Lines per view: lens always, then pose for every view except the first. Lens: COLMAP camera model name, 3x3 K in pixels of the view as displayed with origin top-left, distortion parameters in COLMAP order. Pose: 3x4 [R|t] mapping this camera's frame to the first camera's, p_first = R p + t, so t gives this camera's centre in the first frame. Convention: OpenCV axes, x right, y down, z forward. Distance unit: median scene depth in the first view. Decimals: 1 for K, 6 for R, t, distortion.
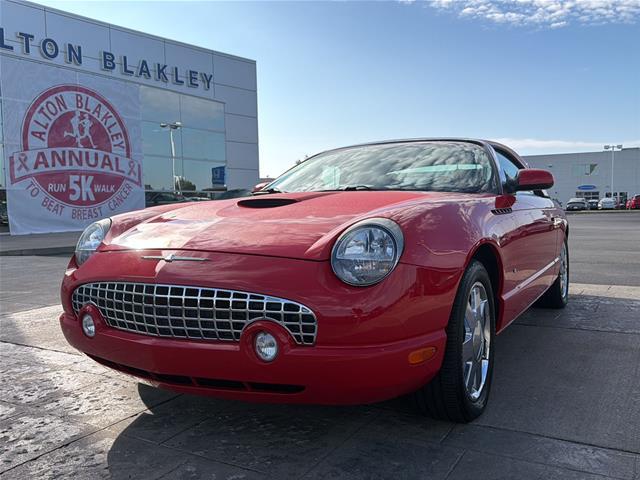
lens RADIAL K [[567.1, 0, 324.4], [0, 567.1, 243.9], [0, 0, 1]] dist [0.099397, -0.174901]
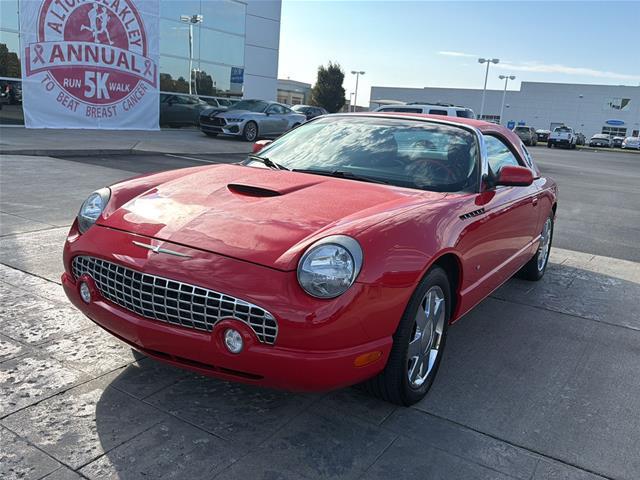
lens RADIAL K [[567.1, 0, 324.5], [0, 567.1, 242.7], [0, 0, 1]] dist [0.099397, -0.174901]
pose [[0.995126, 0.097774, -0.012822, 0.008092], [-0.094594, 0.983214, 0.156022, -0.022332], [0.027861, -0.154049, 0.987670, -0.011546]]
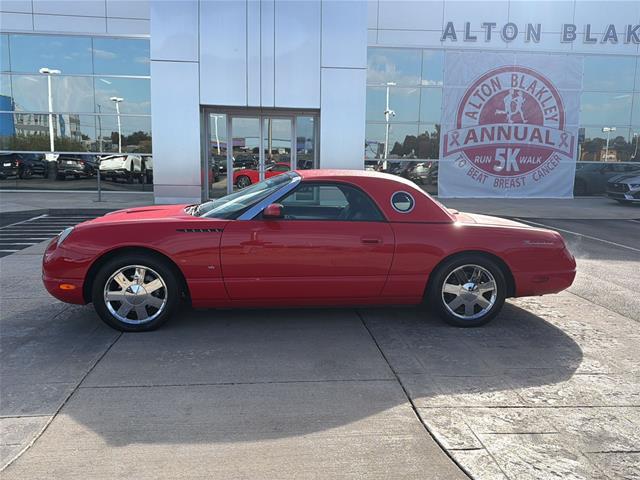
lens RADIAL K [[567.1, 0, 325.1], [0, 567.1, 244.3], [0, 0, 1]] dist [0.099397, -0.174901]
pose [[0.592159, 0.144604, -0.792741, 0.280525], [-0.084071, 0.989485, 0.117694, -0.036481], [0.801424, -0.003047, 0.598089, 0.048549]]
